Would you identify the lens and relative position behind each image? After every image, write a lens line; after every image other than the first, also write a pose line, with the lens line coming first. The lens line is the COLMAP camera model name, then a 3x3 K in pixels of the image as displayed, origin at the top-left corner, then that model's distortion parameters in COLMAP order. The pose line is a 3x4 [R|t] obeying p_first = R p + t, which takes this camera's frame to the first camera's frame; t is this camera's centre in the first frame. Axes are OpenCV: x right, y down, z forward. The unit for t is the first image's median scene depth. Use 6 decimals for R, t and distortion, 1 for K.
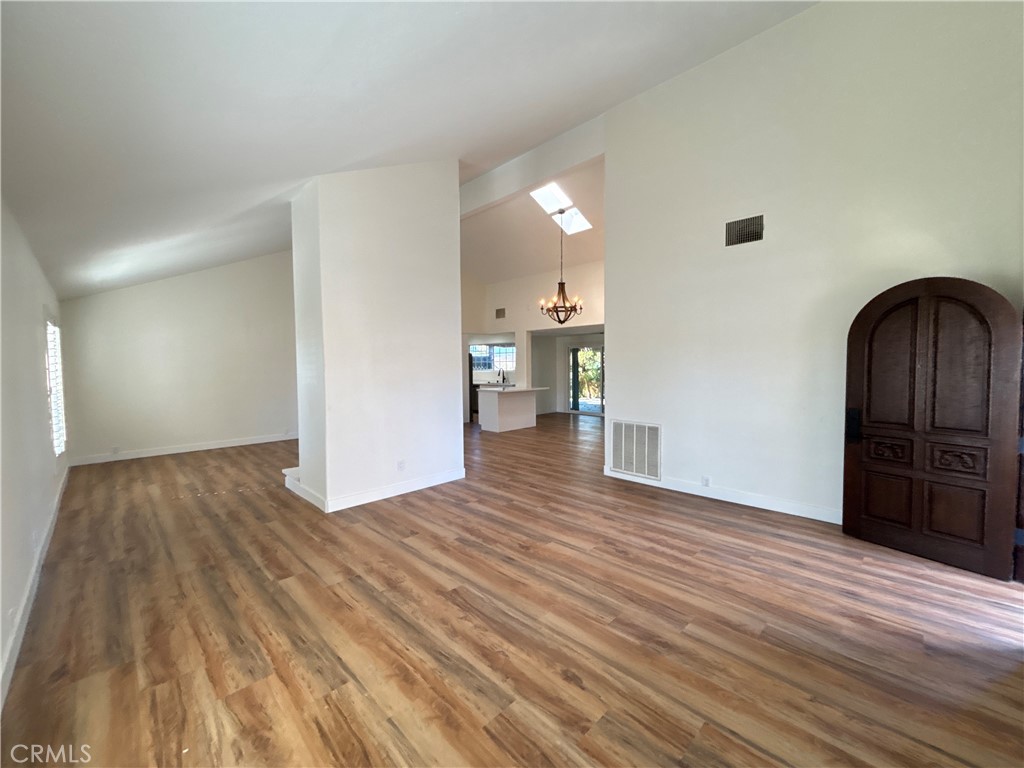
lens RADIAL K [[410.7, 0, 515.5], [0, 410.7, 384.1], [0, 0, 1]] dist [0.002937, -0.001319]
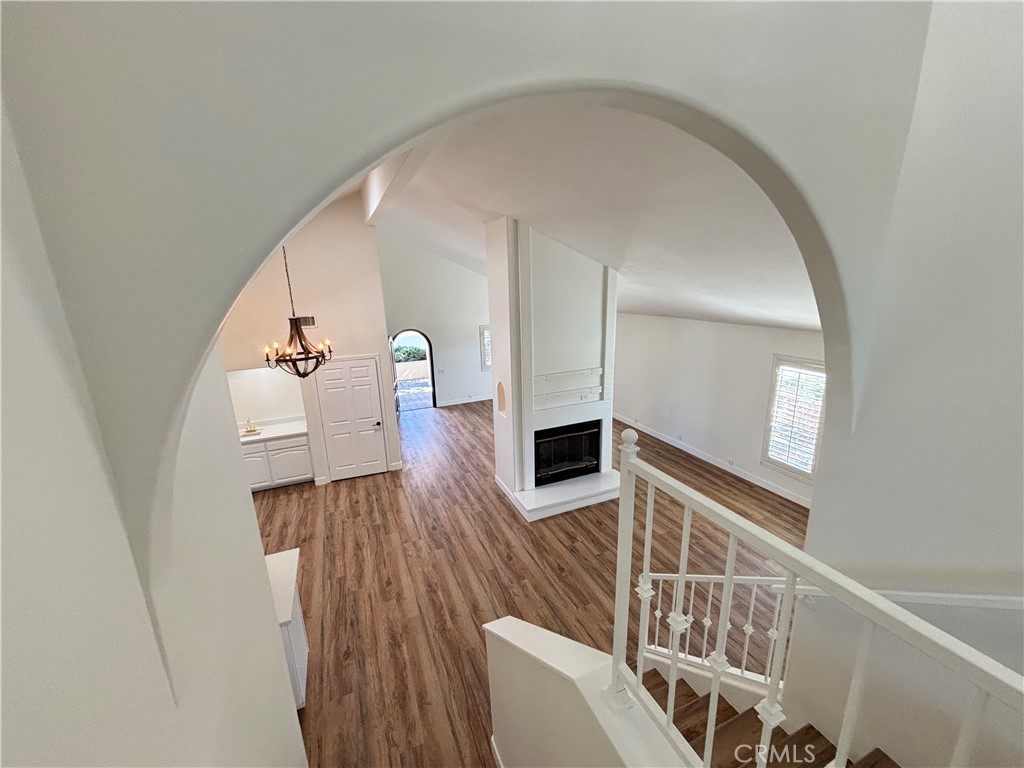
lens RADIAL K [[410.7, 0, 512.2], [0, 410.7, 381.4], [0, 0, 1]] dist [0.002937, -0.001319]
pose [[-0.924667, -0.052923, 0.377082, -0.458062], [0.058733, 0.958620, 0.278565, -0.306024], [-0.376221, 0.279727, -0.883295, 1.455988]]
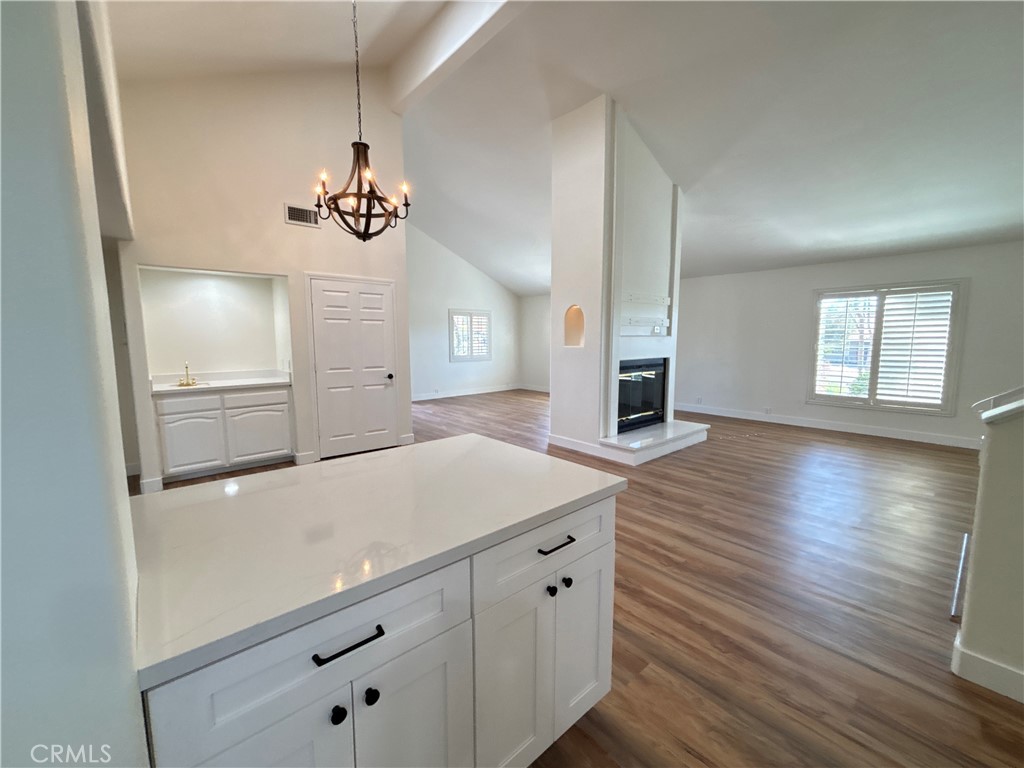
lens RADIAL K [[410.7, 0, 509.6], [0, 410.7, 382.4], [0, 0, 1]] dist [0.002937, -0.001319]
pose [[-0.996955, 0.009810, 0.077365, -0.075981], [0.021226, 0.988737, 0.148152, -0.055359], [-0.075040, 0.149343, -0.985934, 1.434733]]
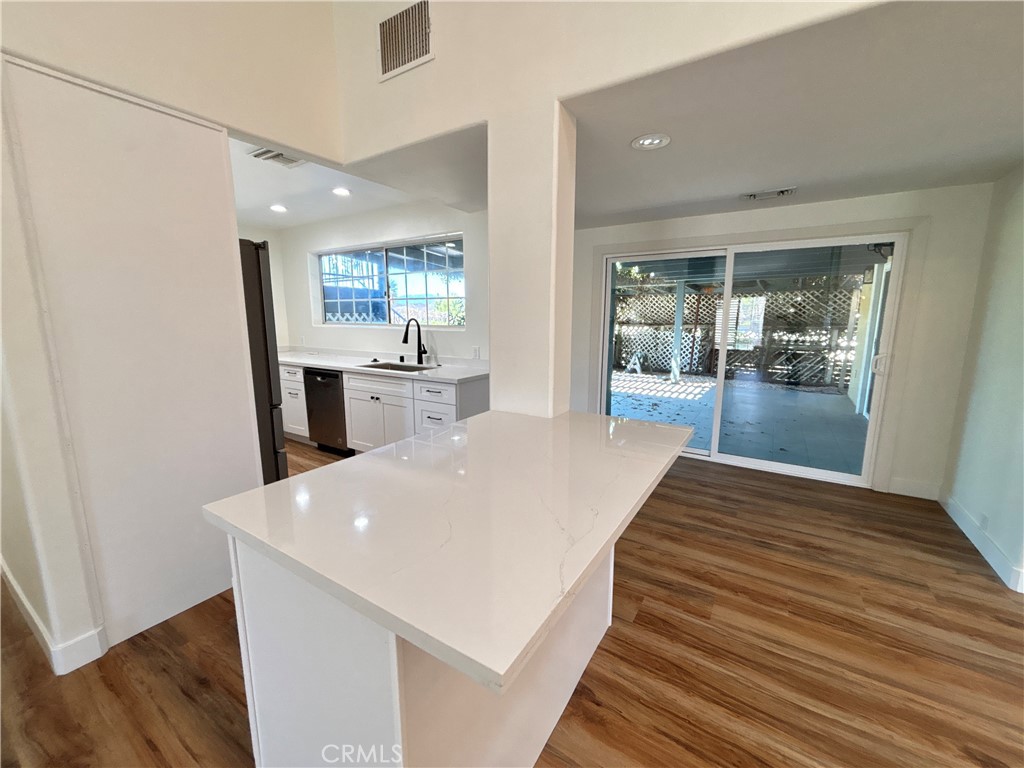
lens RADIAL K [[410.7, 0, 513.5], [0, 410.7, 379.3], [0, 0, 1]] dist [0.002937, -0.001319]
pose [[0.977825, -0.015893, 0.208818, -0.041999], [-0.010445, 0.992174, 0.124423, -0.057324], [-0.209161, -0.123845, 0.970007, 1.107632]]
